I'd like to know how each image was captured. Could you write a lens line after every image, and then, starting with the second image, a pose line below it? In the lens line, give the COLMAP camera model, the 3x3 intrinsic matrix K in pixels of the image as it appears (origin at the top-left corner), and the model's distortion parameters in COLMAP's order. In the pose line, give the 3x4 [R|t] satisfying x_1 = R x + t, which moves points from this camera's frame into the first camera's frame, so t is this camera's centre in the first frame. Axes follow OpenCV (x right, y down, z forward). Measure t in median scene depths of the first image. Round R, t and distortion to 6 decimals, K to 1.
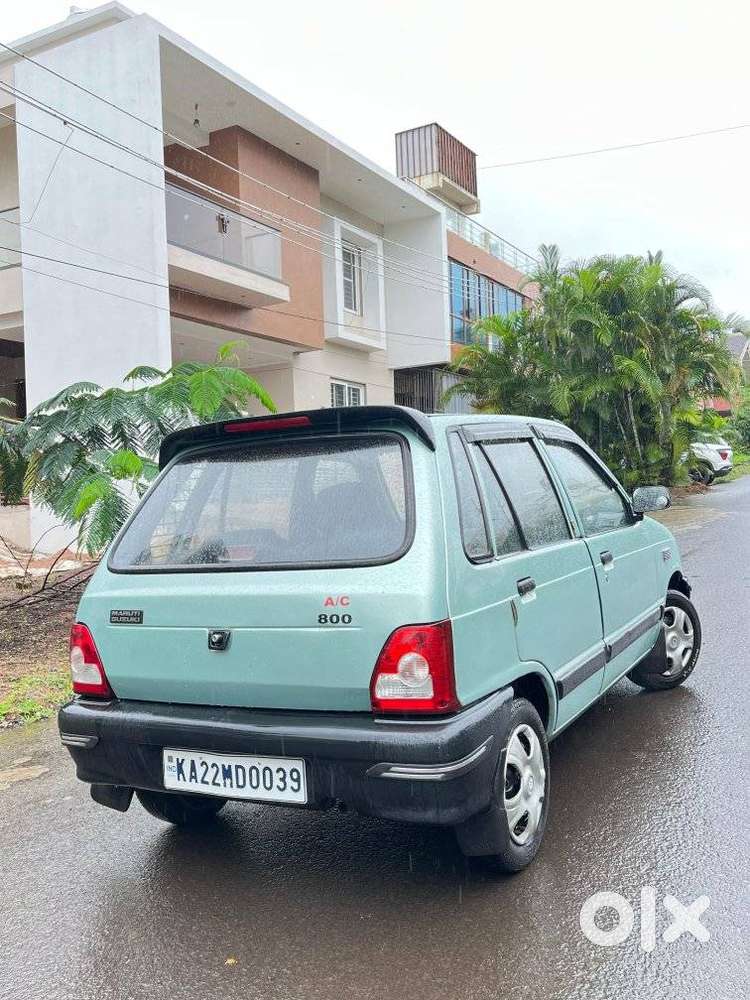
lens RADIAL K [[848.5, 0, 373.8], [0, 848.5, 496.7], [0, 0, 1]] dist [0.056970, 0.014762]
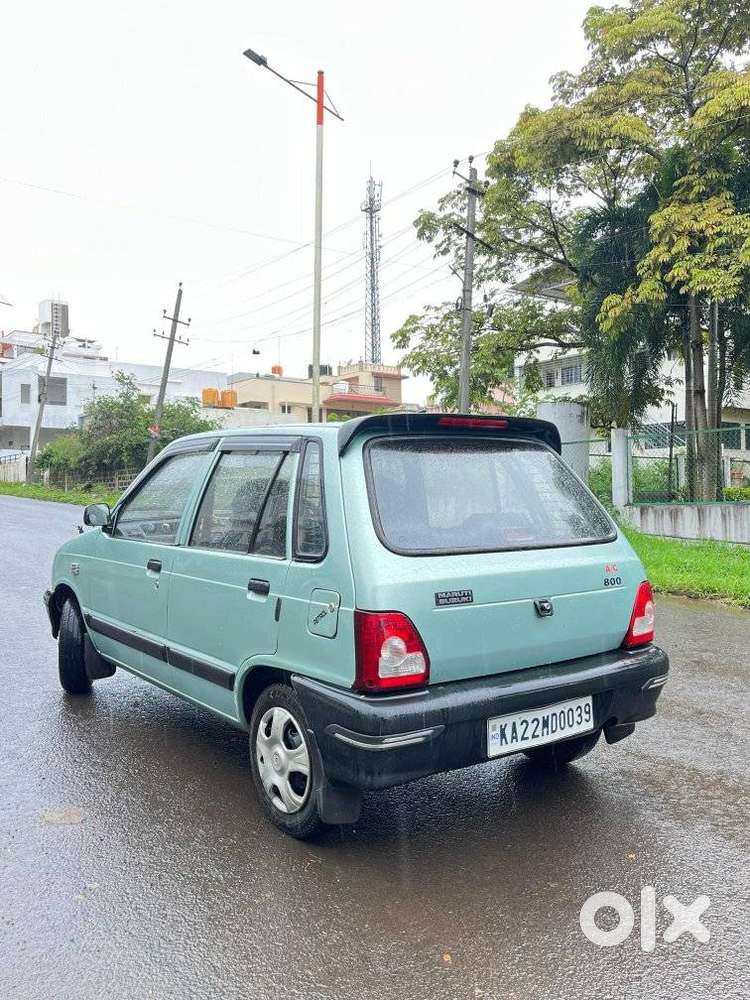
lens RADIAL K [[773.2, 0, 365.3], [0, 773.2, 499.7], [0, 0, 1]] dist [0.068843, -0.039056]
pose [[0.472951, 0.048107, 0.879775, -1.158486], [-0.026757, 0.998832, -0.040233, 0.067399], [-0.880682, -0.004512, 0.473686, 0.678711]]
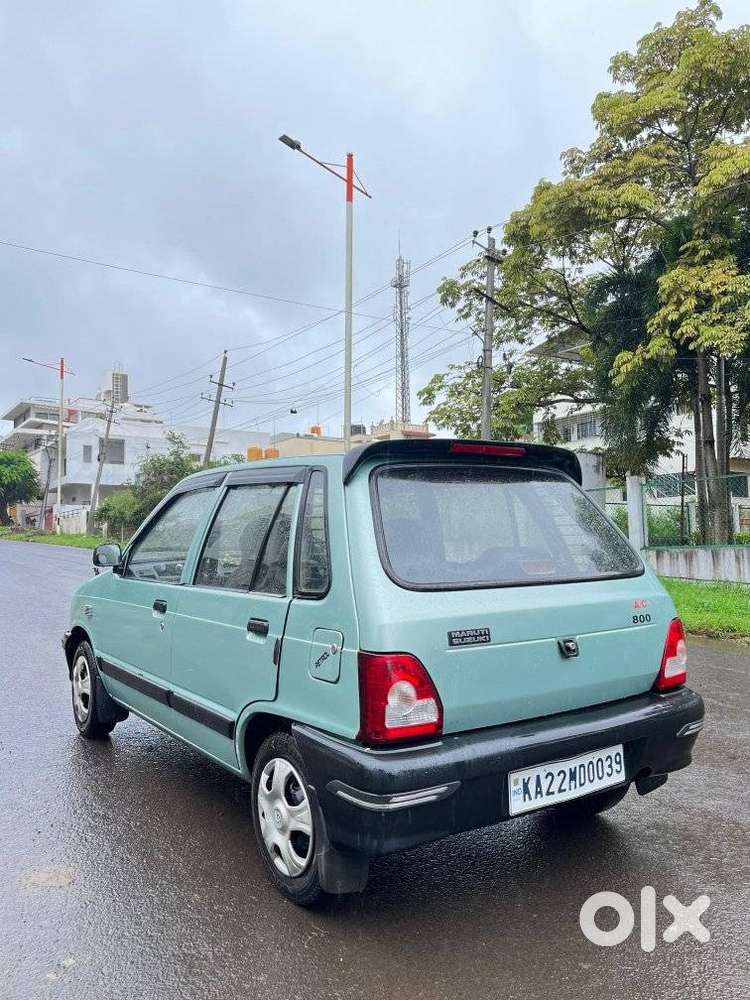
lens RADIAL K [[716.7, 0, 379.0], [0, 716.7, 520.1], [0, 0, 1]] dist [0.039448, 0.011821]
pose [[0.494773, 0.077142, 0.865591, -1.019987], [-0.019264, 0.996781, -0.077822, 0.080102], [-0.868808, 0.021829, 0.494667, 0.720533]]
